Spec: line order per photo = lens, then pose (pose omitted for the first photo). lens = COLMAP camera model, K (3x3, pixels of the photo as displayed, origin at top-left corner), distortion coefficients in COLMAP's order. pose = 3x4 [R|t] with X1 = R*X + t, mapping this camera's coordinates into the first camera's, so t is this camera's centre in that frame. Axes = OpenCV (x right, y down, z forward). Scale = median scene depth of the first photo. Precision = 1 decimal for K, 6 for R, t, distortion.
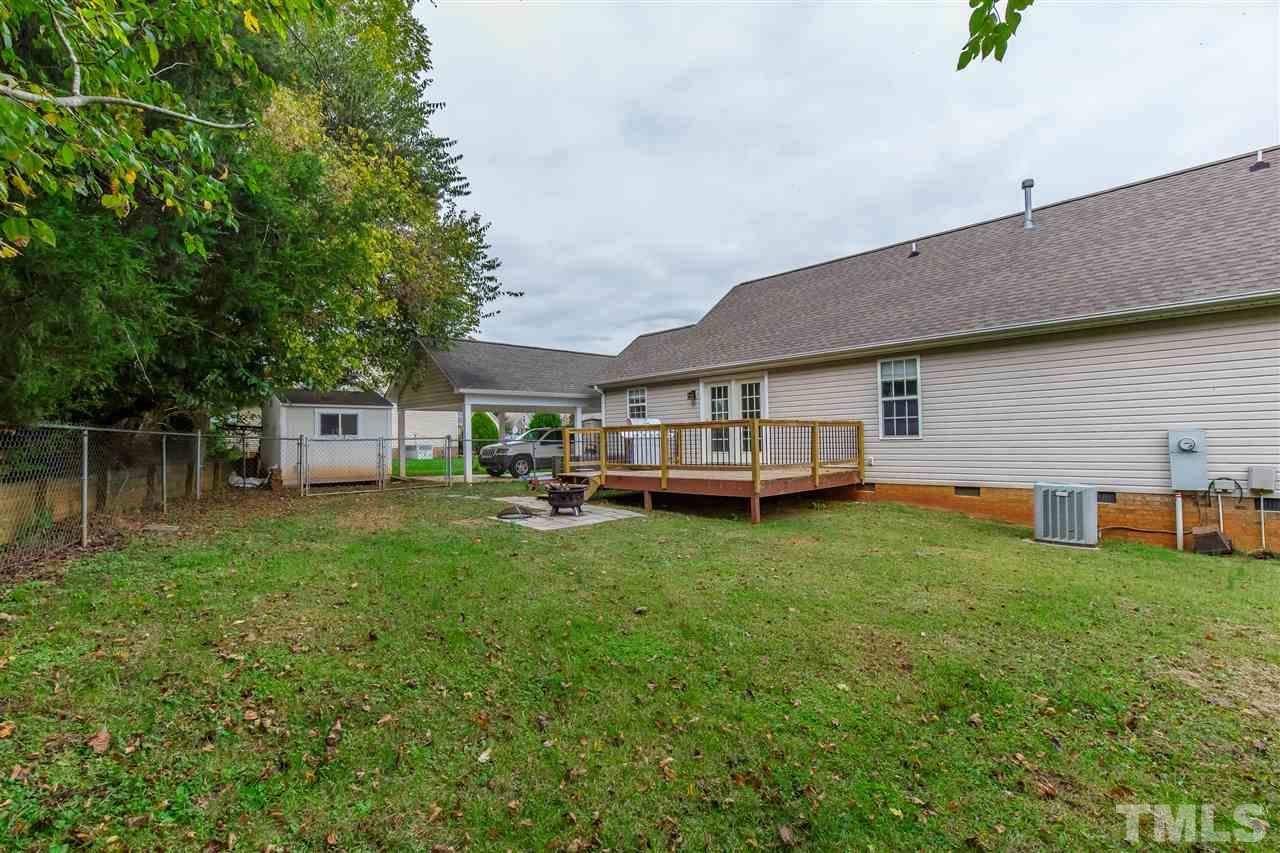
lens RADIAL K [[582.5, 0, 636.2], [0, 582.5, 429.2], [0, 0, 1]] dist [0.011768, -0.001473]
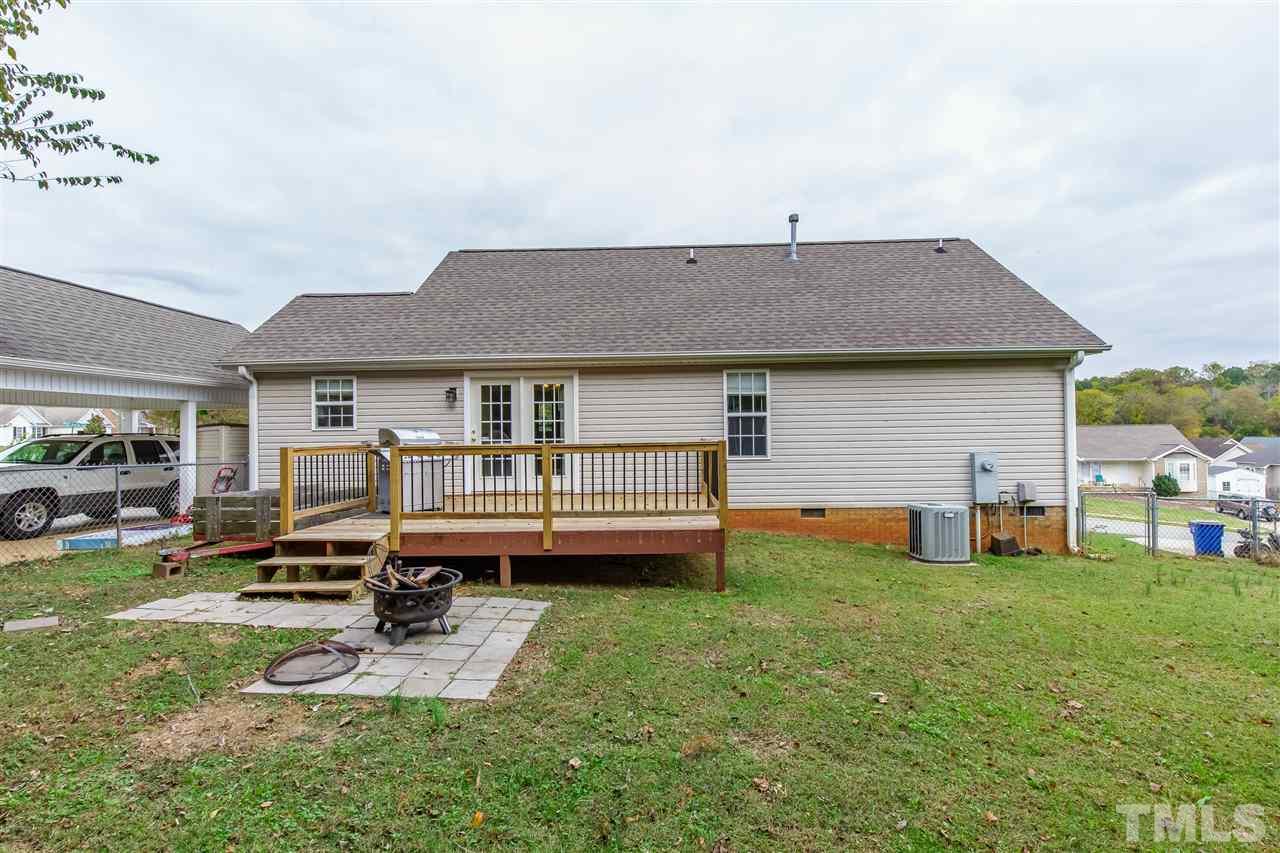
lens RADIAL K [[582.5, 0, 641.3], [0, 582.5, 430.2], [0, 0, 1]] dist [0.011768, -0.001473]
pose [[0.710819, 0.014989, 0.703215, -0.284164], [-0.014581, 0.999872, -0.006574, -0.019130], [-0.703223, -0.005580, 0.710947, 0.444189]]
